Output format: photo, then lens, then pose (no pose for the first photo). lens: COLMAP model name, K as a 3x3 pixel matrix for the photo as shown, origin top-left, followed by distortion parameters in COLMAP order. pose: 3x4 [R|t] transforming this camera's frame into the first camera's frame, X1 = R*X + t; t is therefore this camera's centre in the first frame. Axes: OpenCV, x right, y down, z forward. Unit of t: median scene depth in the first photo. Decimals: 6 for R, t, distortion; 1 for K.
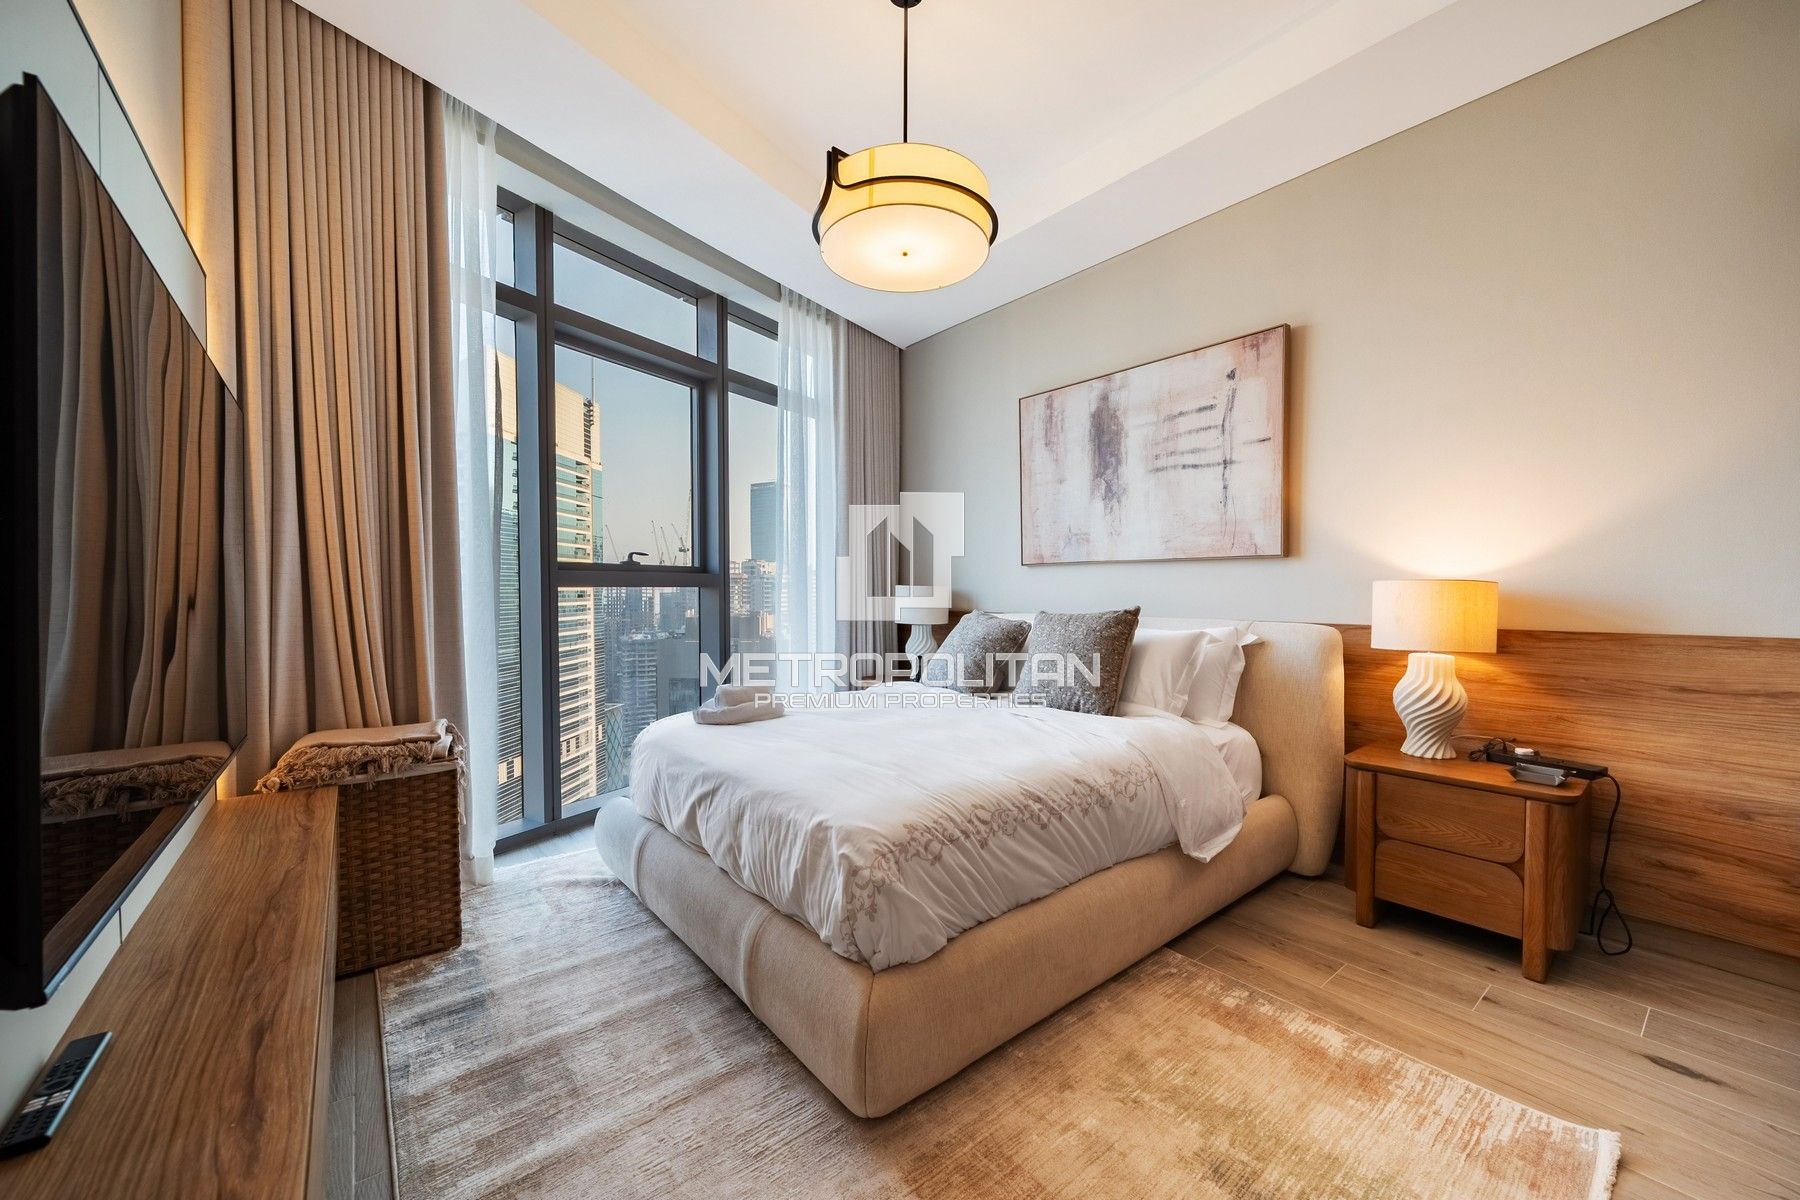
lens RADIAL K [[698.9, 0, 890.2], [0, 698.9, 603.5], [0, 0, 1]] dist [-0.005588, 0.000415]
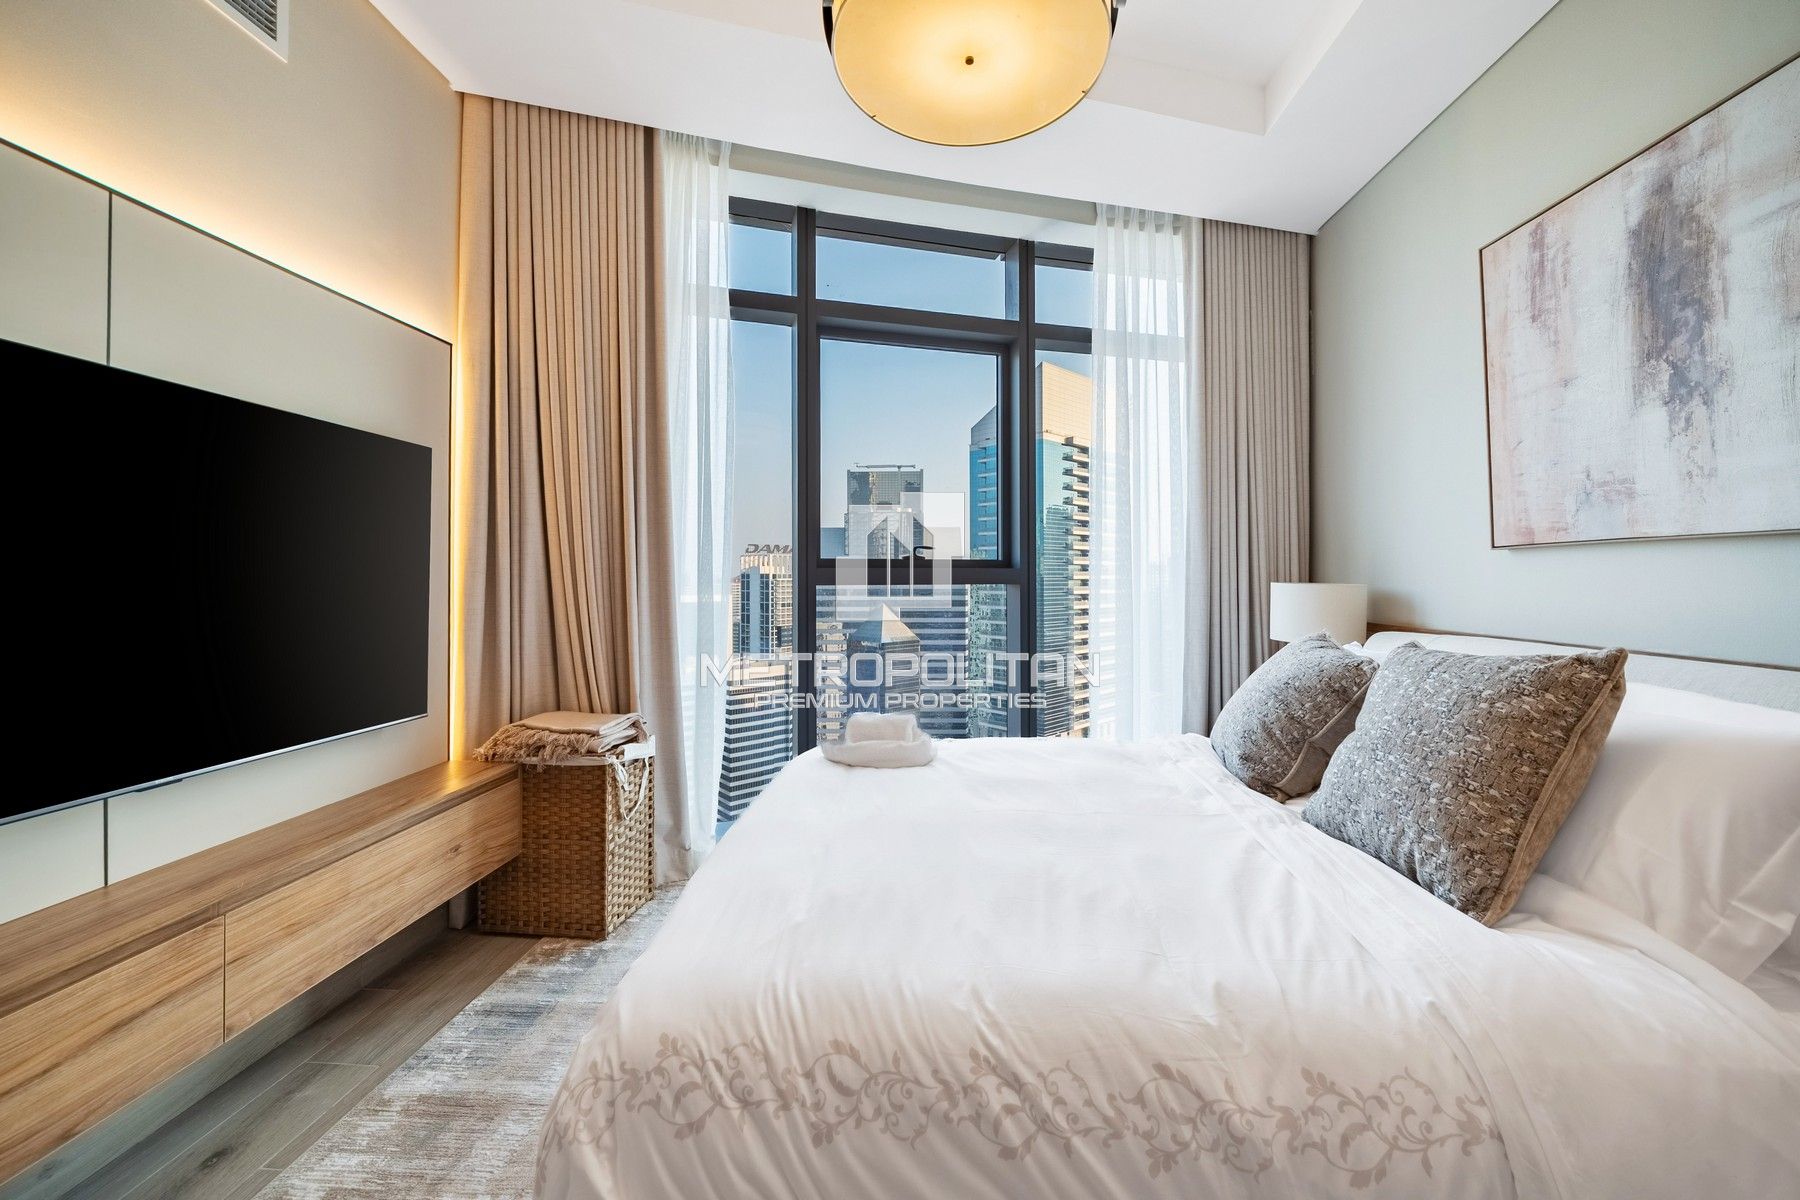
lens RADIAL K [[698.9, 0, 904.5], [0, 698.9, 566.7], [0, 0, 1]] dist [-0.005588, 0.000415]
pose [[0.735269, -0.008977, -0.677716, 0.248660], [-0.014231, 0.999487, -0.028678, -0.020182], [0.677626, 0.030731, 0.734764, 0.325788]]
